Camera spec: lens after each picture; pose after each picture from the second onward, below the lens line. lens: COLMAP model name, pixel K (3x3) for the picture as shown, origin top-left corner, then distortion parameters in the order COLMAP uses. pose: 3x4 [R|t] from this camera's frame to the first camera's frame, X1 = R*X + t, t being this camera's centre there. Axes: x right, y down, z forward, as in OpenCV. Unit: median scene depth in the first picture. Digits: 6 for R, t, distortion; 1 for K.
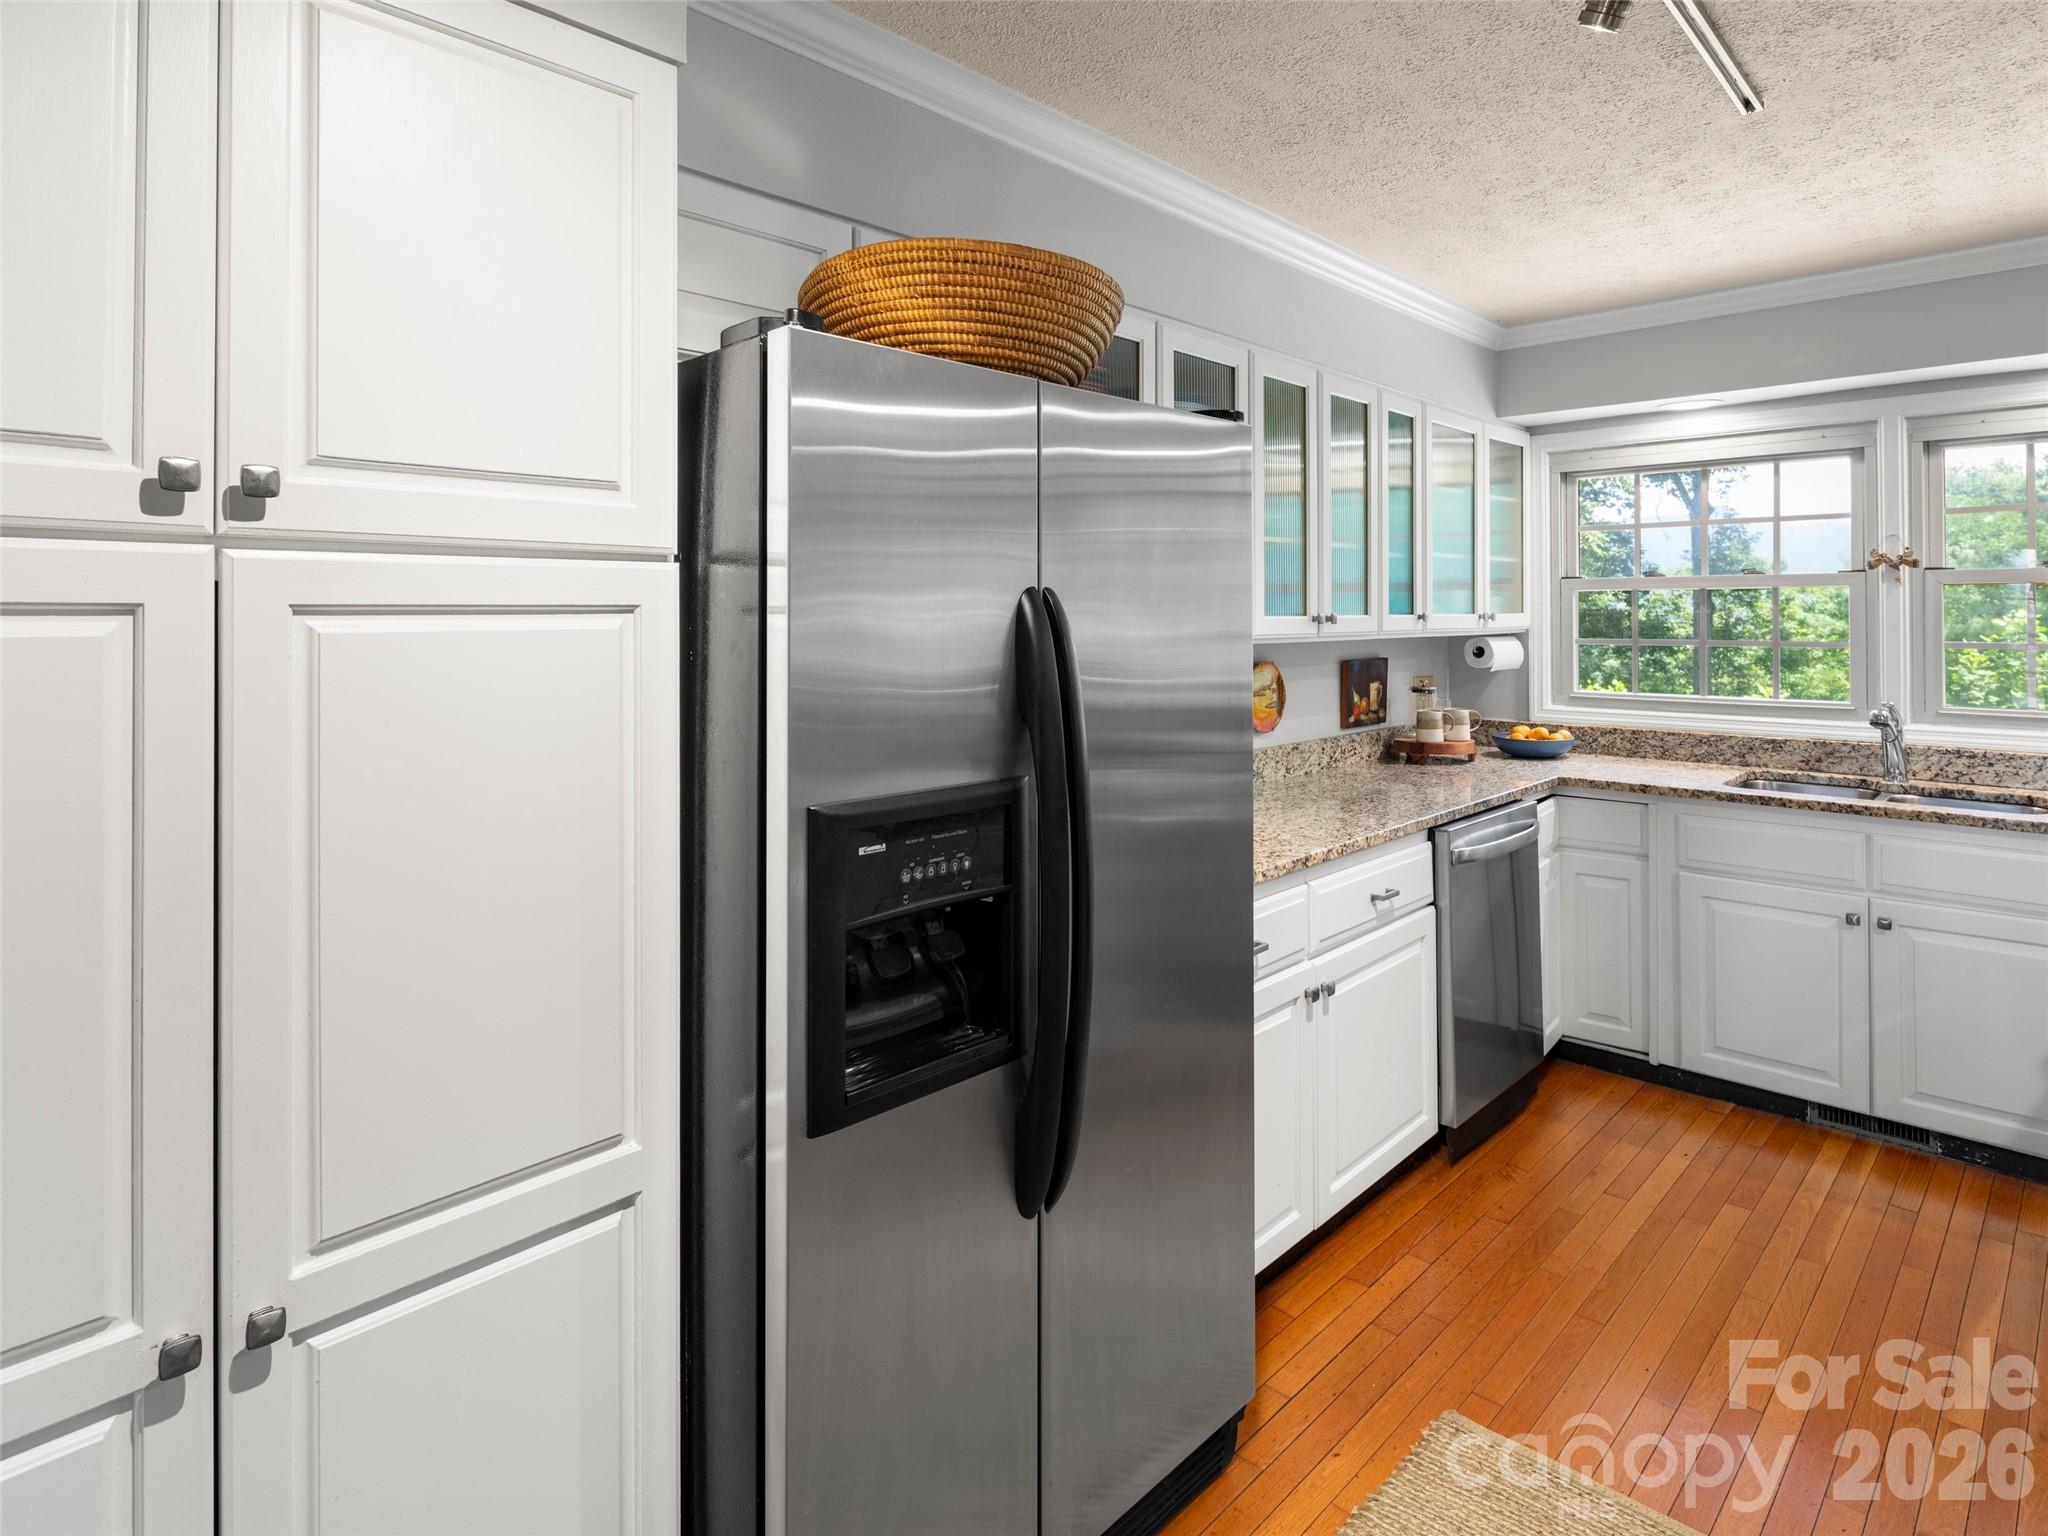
lens RADIAL K [[1123.3, 0, 1038.0], [0, 1123.3, 606.9], [0, 0, 1]] dist [-0.000092, -0.001425]
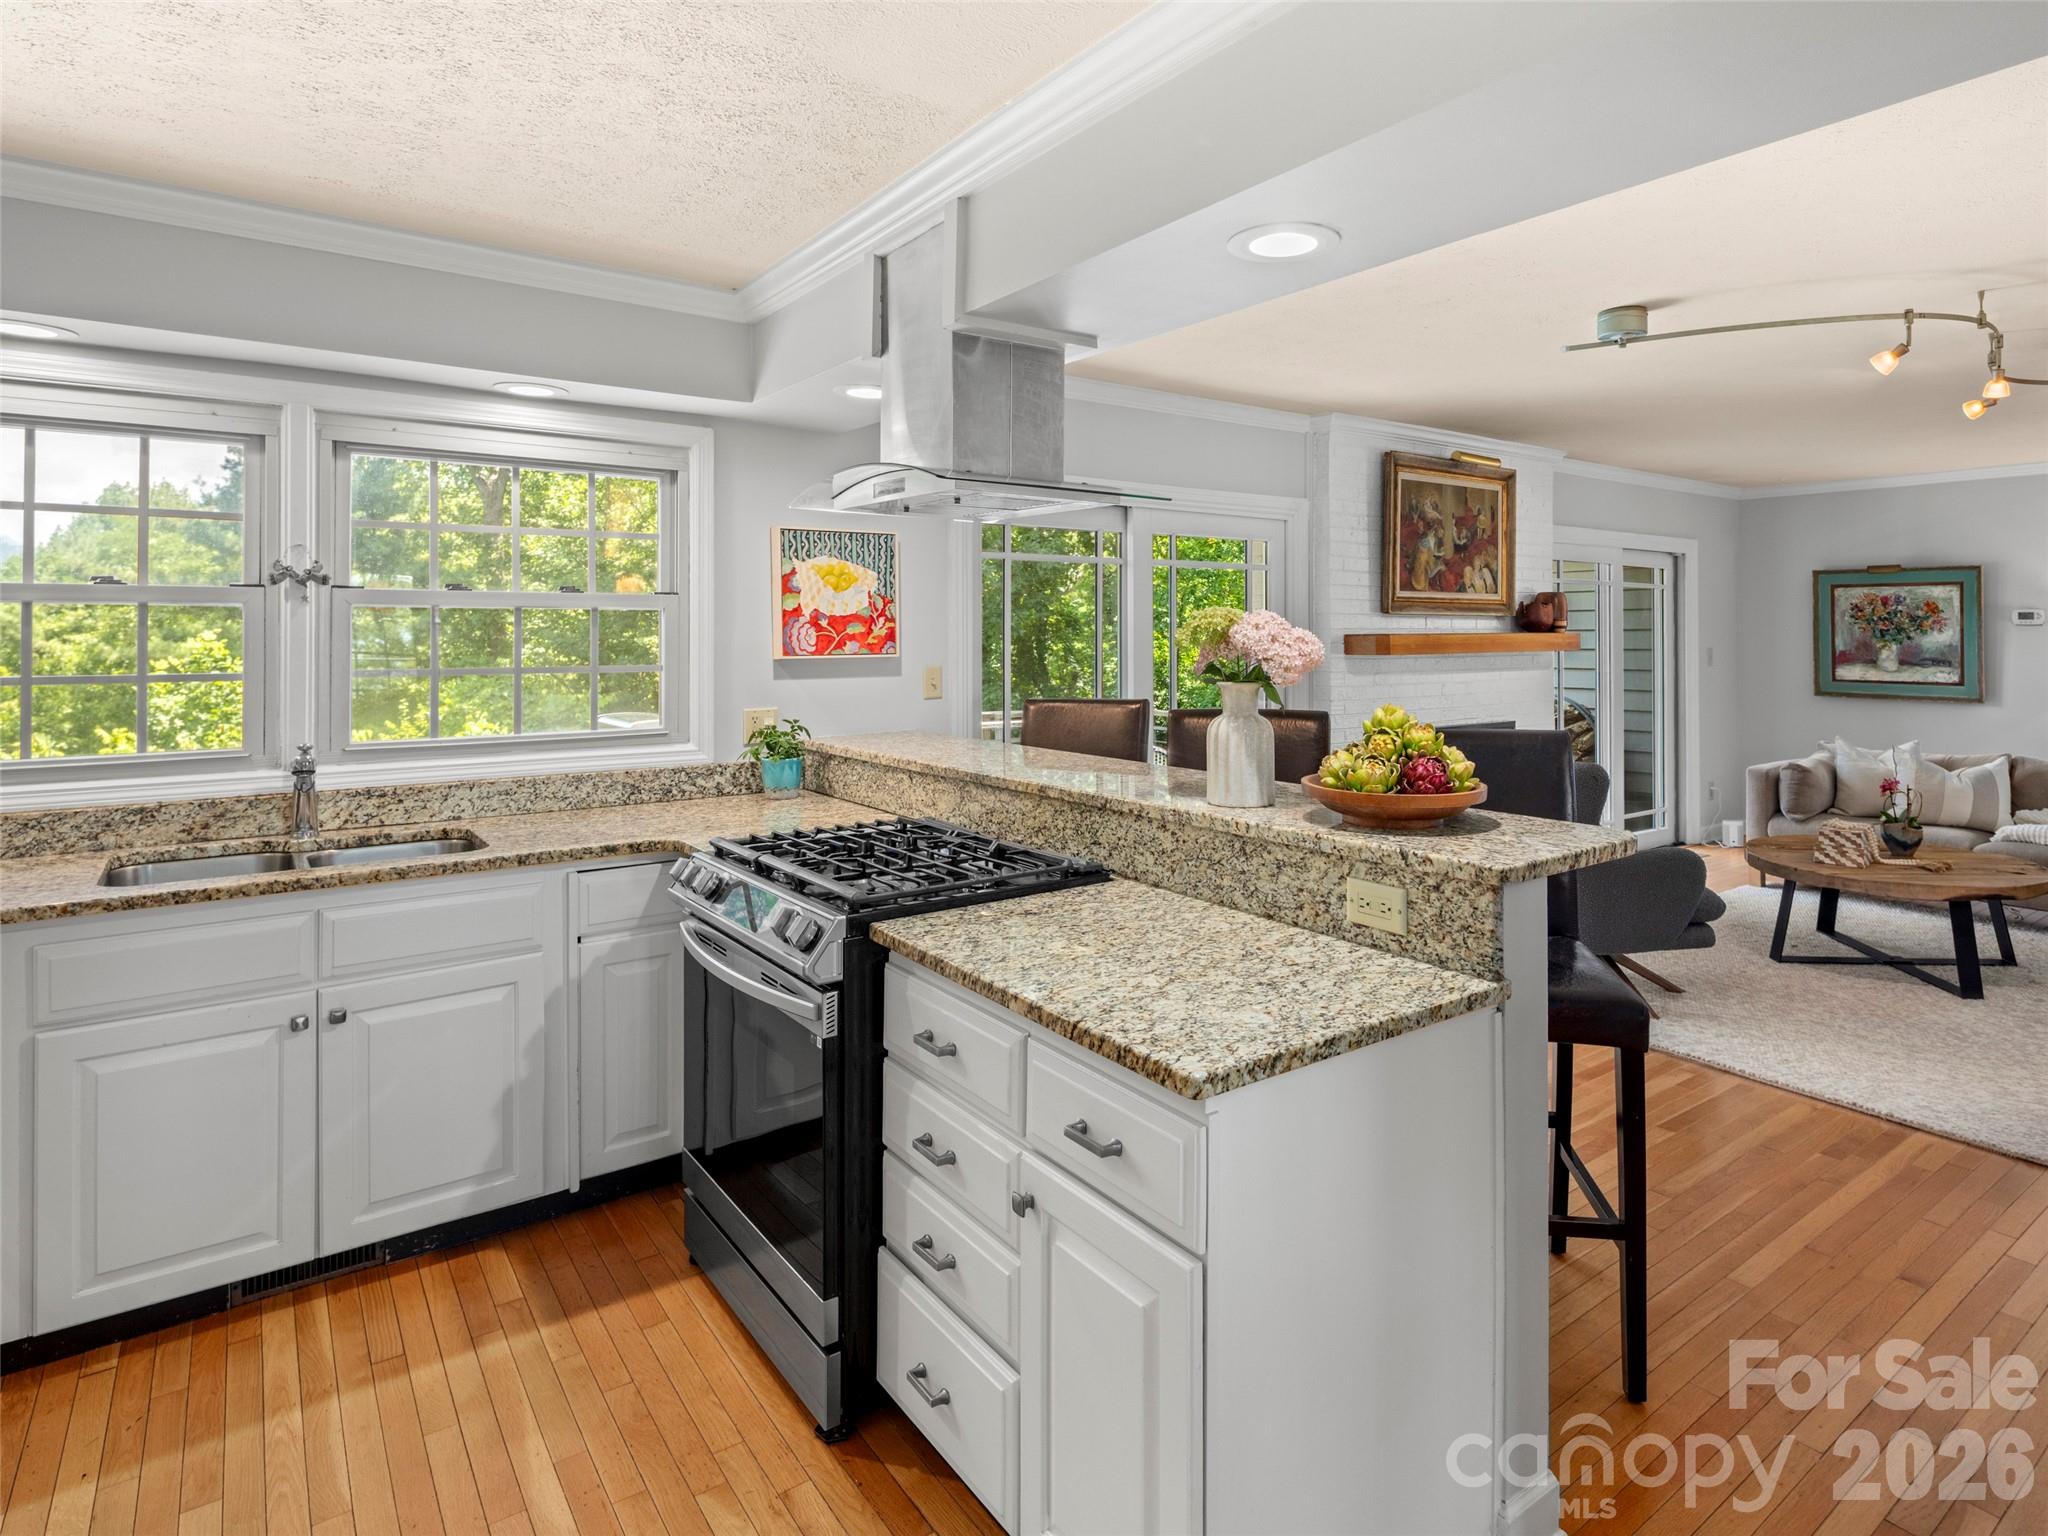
lens RADIAL K [[1120.1, 0, 1063.3], [0, 1120.1, 623.3], [0, 0, 1]] dist [0.002082, -0.002737]
pose [[0.171955, 0.011116, 0.985042, 0.029285], [-0.005276, 0.999932, -0.010363, 0.000466], [-0.985091, -0.003415, 0.172002, 0.283303]]
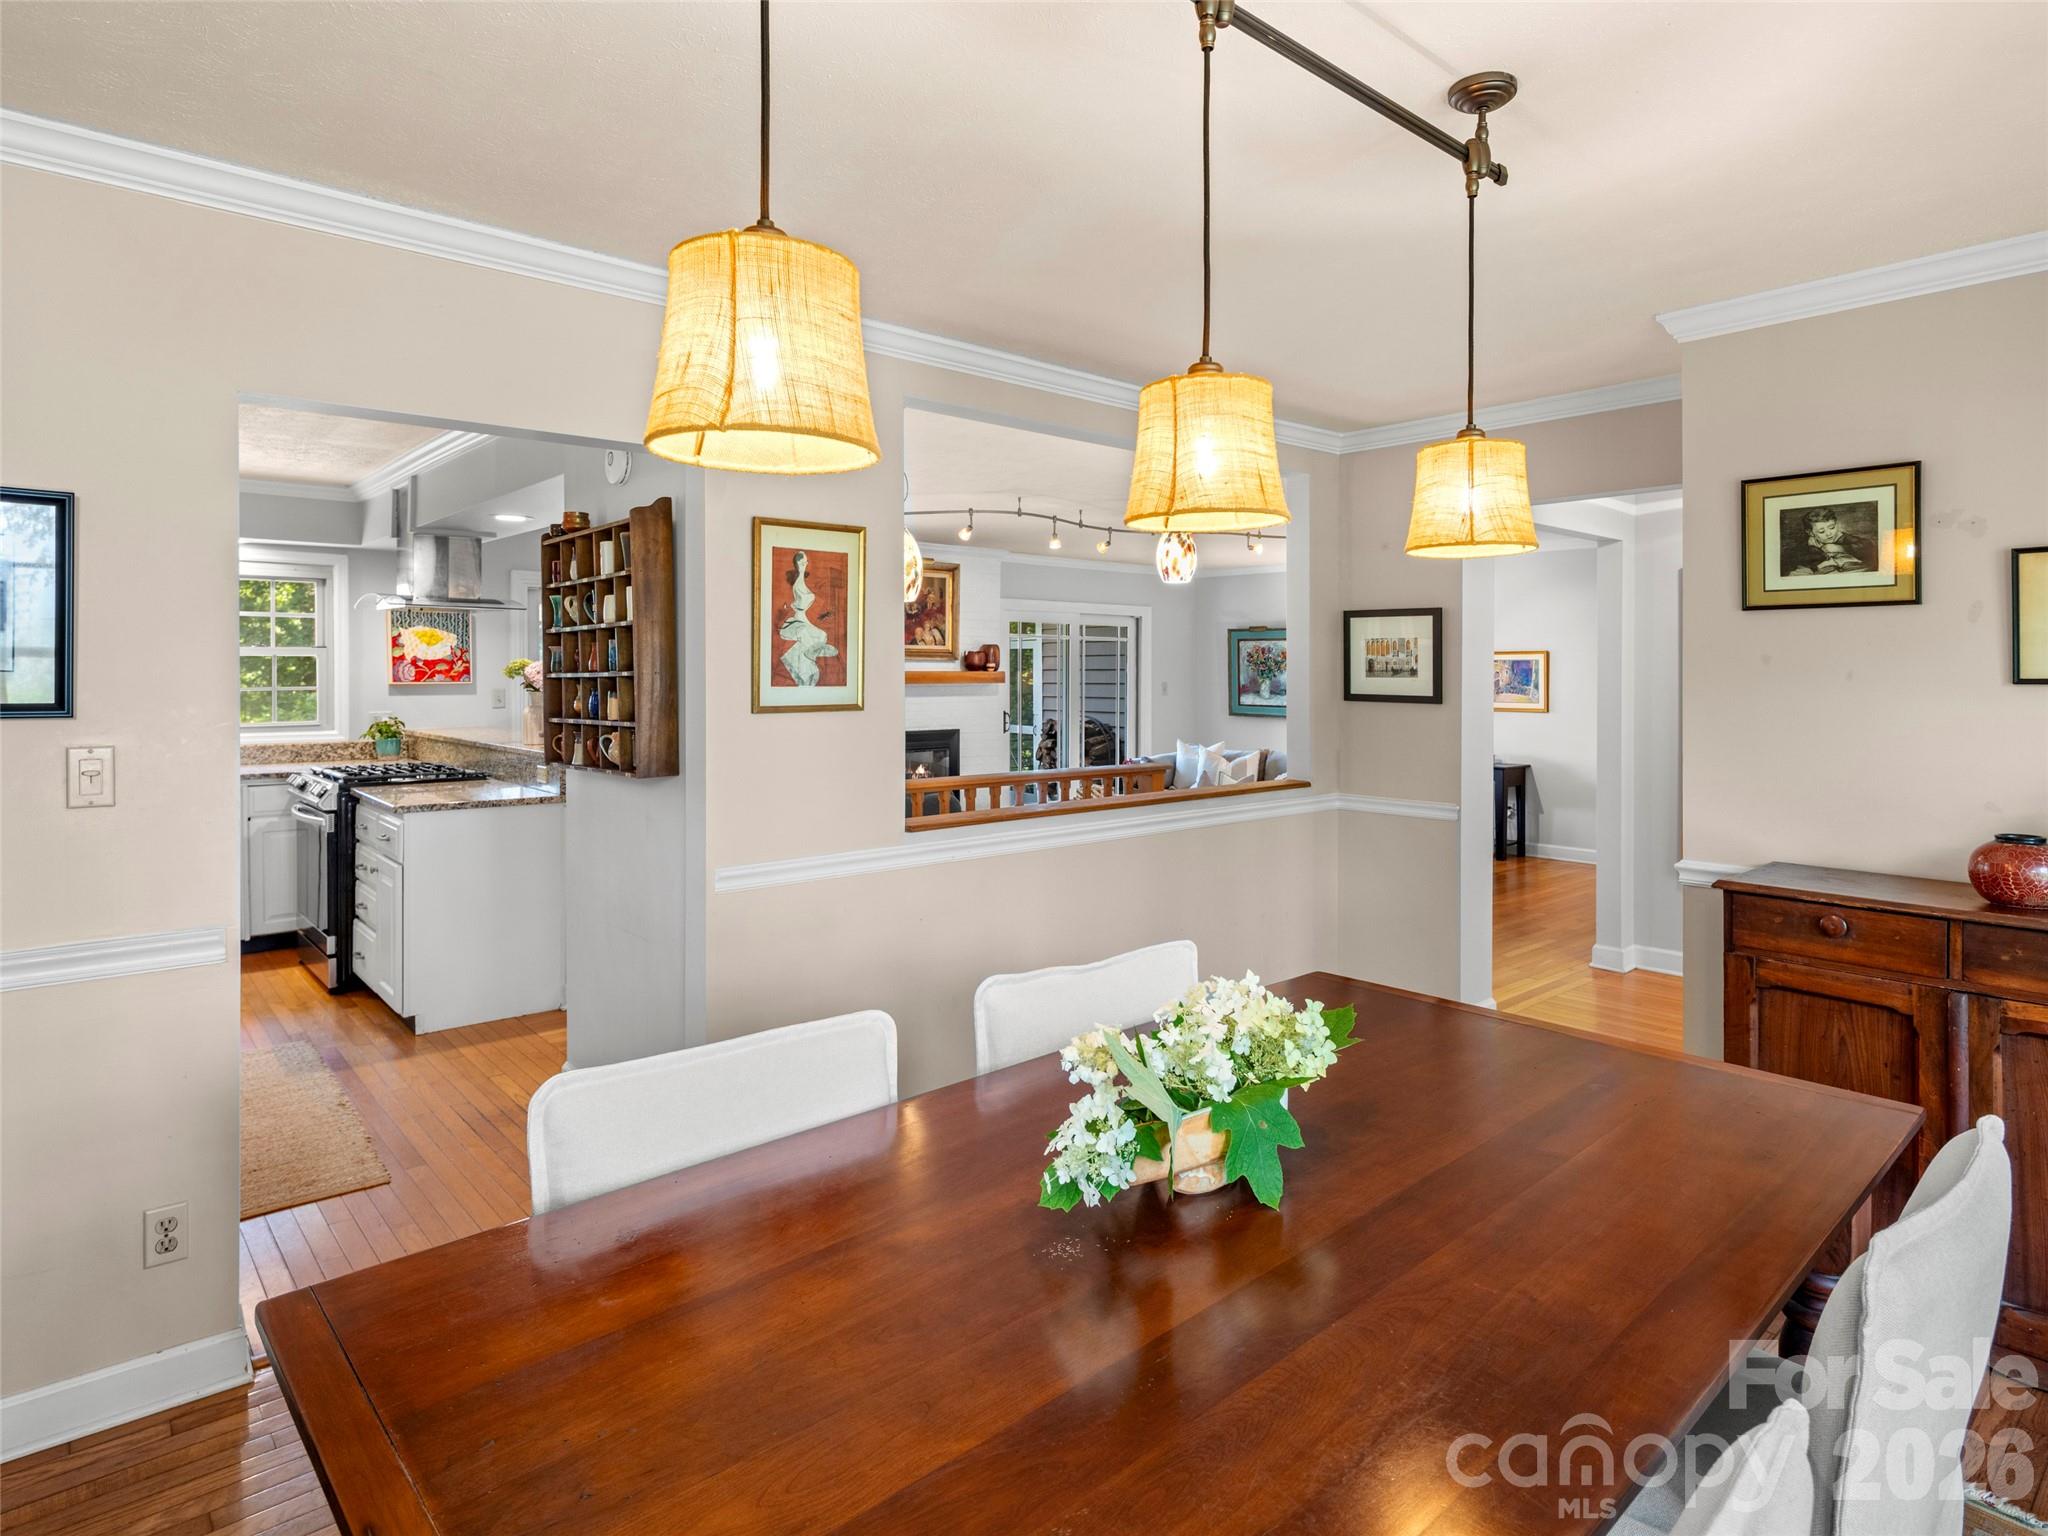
lens RADIAL K [[1136.1, 0, 1045.7], [0, 1136.1, 680.7], [0, 0, 1]] dist [-0.002132, -0.000656]
pose [[0.081130, -0.005037, 0.996691, -0.766813], [-0.008504, 0.999947, 0.005746, -0.001250], [-0.996667, -0.008942, 0.081082, -0.503308]]
